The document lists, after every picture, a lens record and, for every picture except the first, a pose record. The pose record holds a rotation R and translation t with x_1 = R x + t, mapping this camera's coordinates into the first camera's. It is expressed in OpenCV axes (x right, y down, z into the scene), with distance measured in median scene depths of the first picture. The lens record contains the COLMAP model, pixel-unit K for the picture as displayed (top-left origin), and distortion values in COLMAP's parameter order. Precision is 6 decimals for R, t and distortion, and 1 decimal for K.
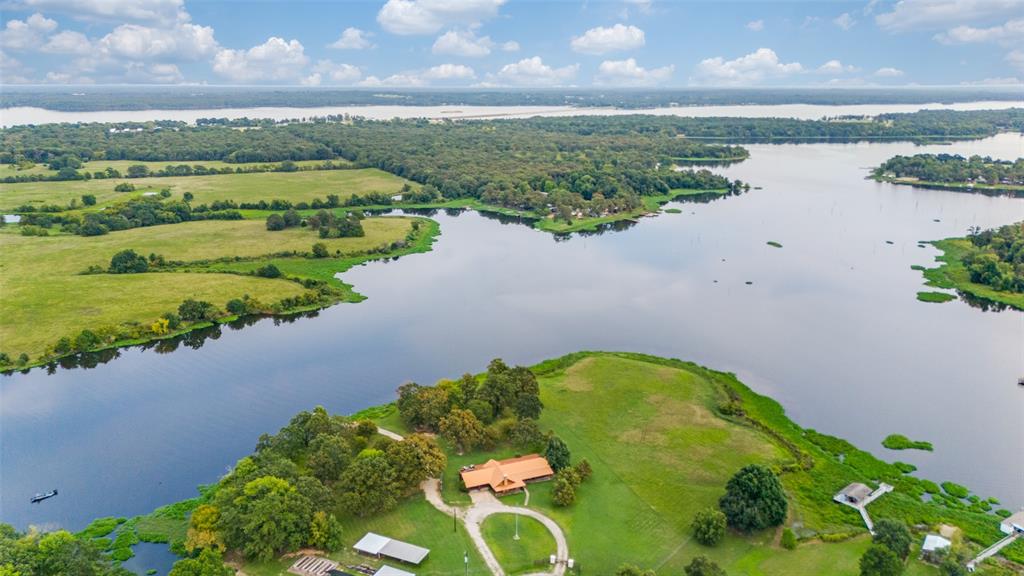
lens RADIAL K [[734.1, 0, 512.0], [0, 734.1, 288.0], [0, 0, 1]] dist [0.009846, -0.008555]
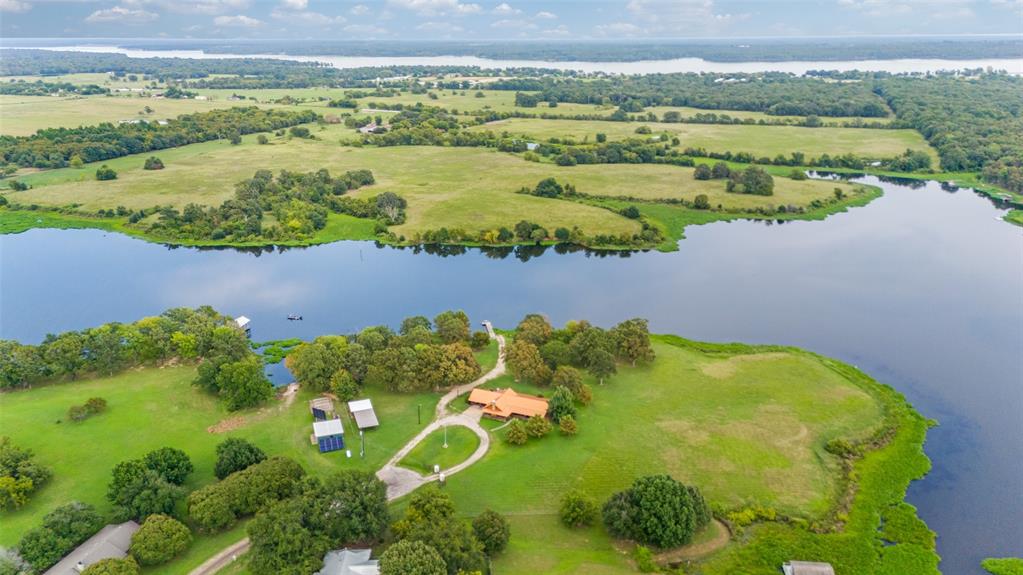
lens RADIAL K [[733.4, 0, 511.5], [0, 733.4, 287.5], [0, 0, 1]] dist [0.009846, -0.008555]
pose [[0.684039, 0.222079, -0.694817, 0.207785], [-0.179340, 0.974493, 0.134911, -0.017993], [0.707055, 0.032324, 0.706419, 0.068065]]
